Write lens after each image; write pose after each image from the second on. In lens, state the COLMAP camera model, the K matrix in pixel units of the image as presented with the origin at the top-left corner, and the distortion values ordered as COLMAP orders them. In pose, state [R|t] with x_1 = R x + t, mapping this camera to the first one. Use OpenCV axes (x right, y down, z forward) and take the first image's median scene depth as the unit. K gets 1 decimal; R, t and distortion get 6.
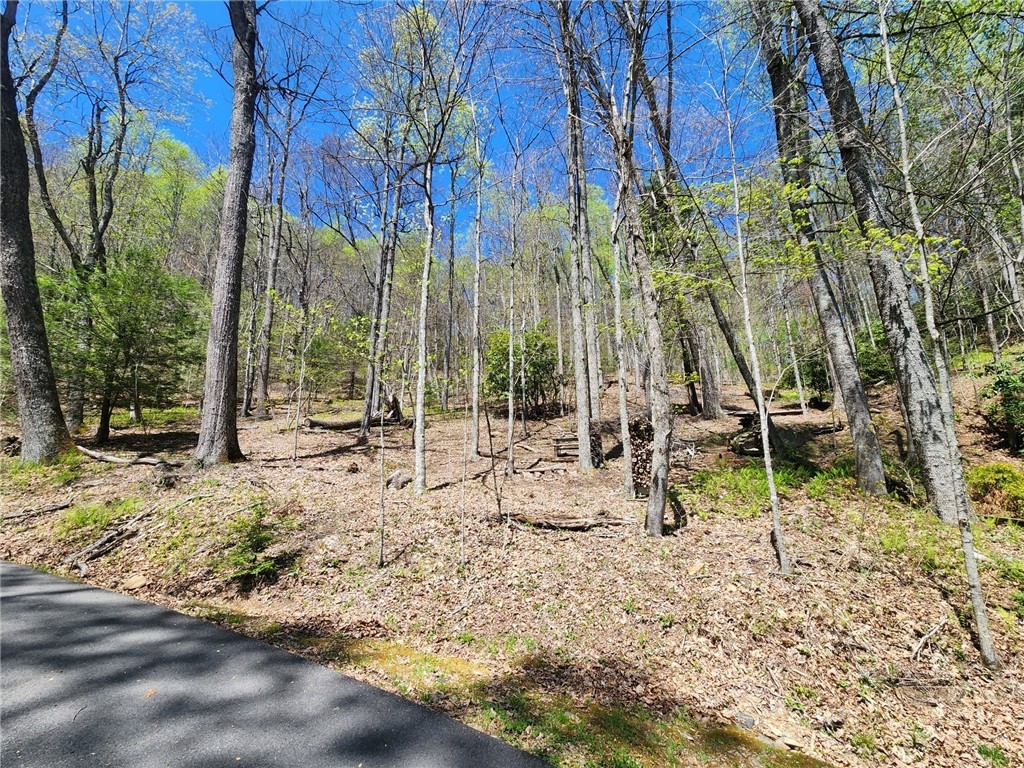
lens RADIAL K [[415.8, 0, 514.5], [0, 415.8, 386.8], [0, 0, 1]] dist [0.002506, -0.002247]
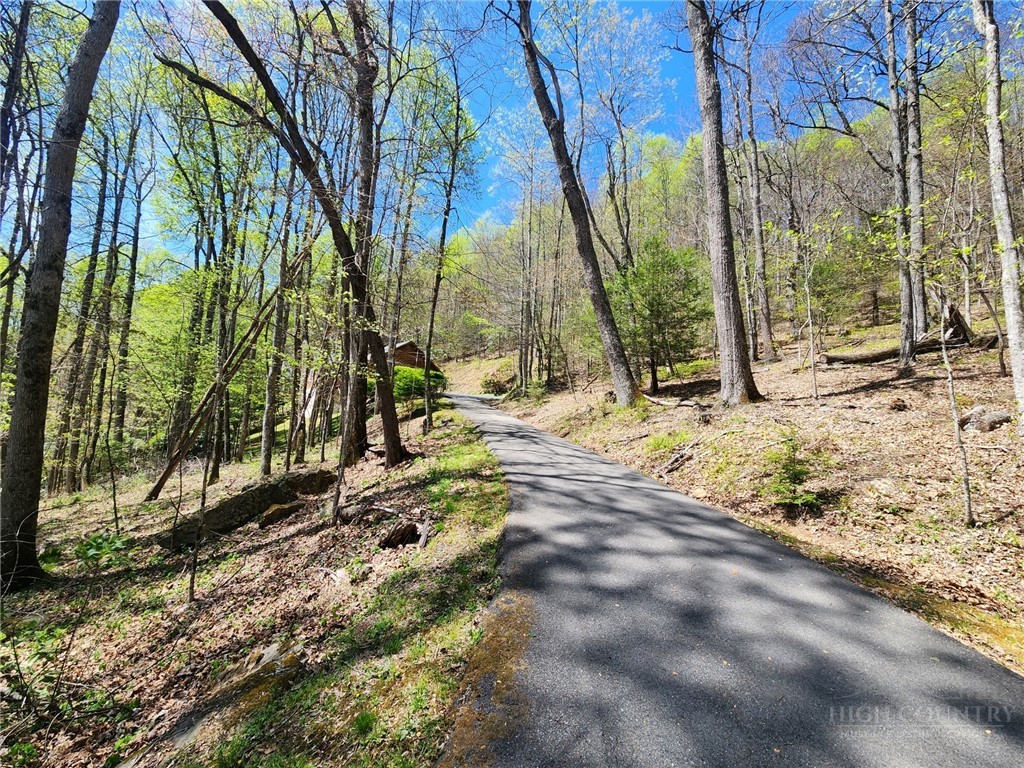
lens RADIAL K [[415.8, 0, 510.9], [0, 415.8, 387.9], [0, 0, 1]] dist [0.002506, -0.002247]
pose [[0.449468, -0.062600, -0.891100, -0.003733], [0.181264, 0.983180, 0.022361, 0.008129], [0.874713, -0.171575, 0.453255, -0.020451]]
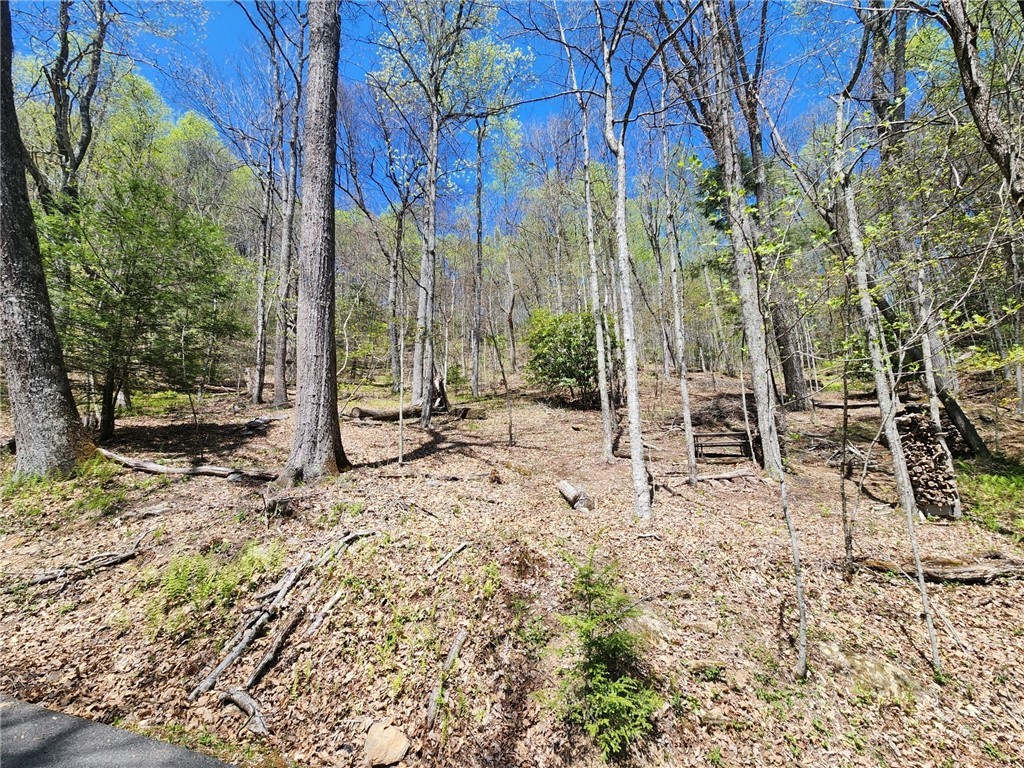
lens RADIAL K [[415.8, 0, 514.2], [0, 415.8, 387.4], [0, 0, 1]] dist [0.002506, -0.002247]
pose [[0.996288, 0.011537, 0.085308, -0.435491], [-0.014266, 0.999403, 0.031451, 0.011655], [-0.084895, -0.032551, 0.995858, 0.270564]]
